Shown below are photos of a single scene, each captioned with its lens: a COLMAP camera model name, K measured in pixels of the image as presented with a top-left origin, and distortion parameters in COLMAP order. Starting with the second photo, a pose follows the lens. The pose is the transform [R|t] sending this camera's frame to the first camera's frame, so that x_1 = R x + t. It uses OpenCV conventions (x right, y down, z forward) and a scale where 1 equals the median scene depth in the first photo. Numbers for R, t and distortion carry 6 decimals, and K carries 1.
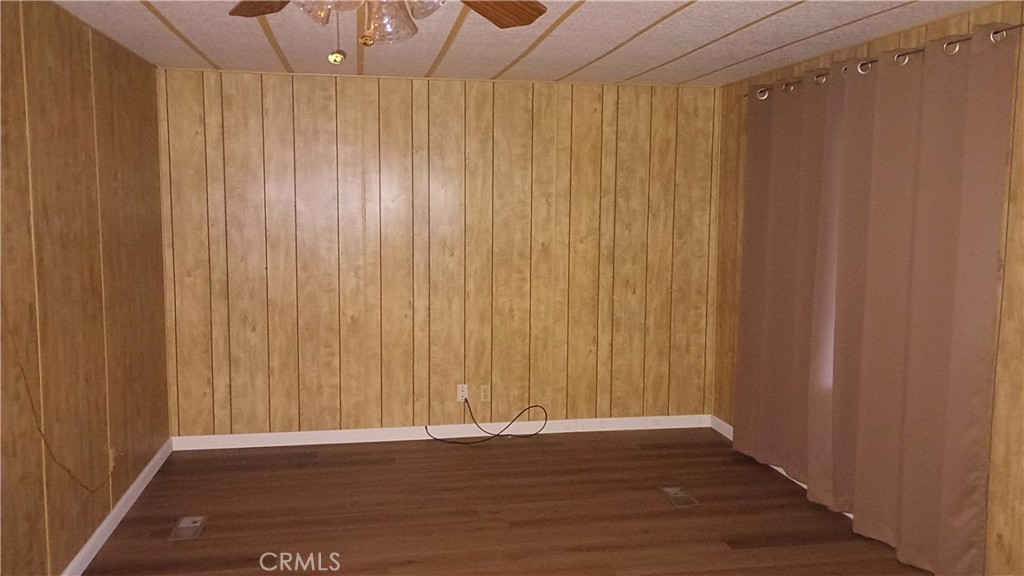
lens RADIAL K [[827.9, 0, 519.0], [0, 827.9, 285.1], [0, 0, 1]] dist [0.038976, -0.025838]
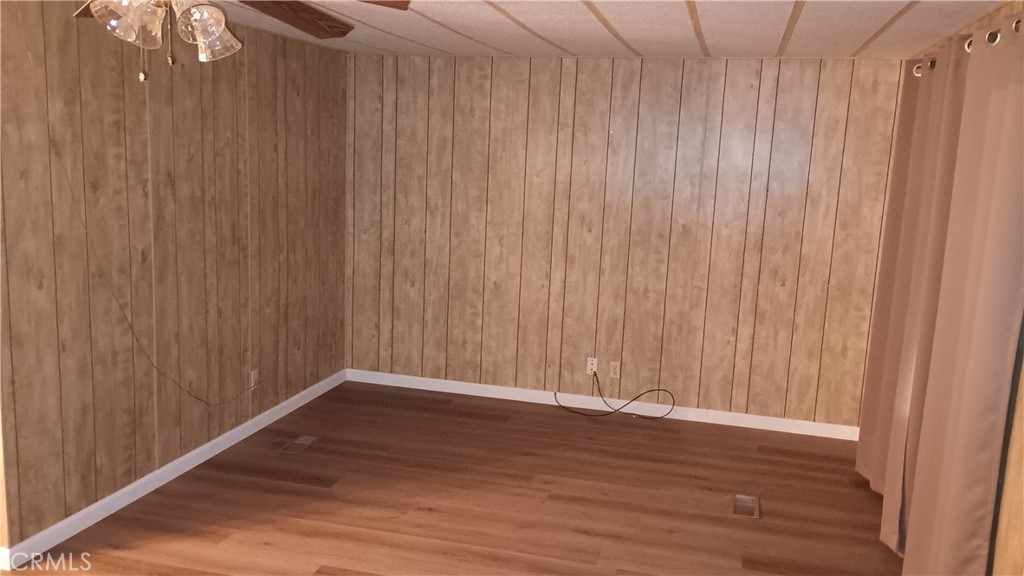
lens RADIAL K [[827.9, 0, 547.2], [0, 827.9, 284.6], [0, 0, 1]] dist [0.038976, -0.025838]
pose [[0.907270, 0.096534, -0.409320, 0.301446], [-0.078575, 0.995070, 0.060511, -0.028810], [0.413144, -0.022738, 0.910382, 0.048923]]
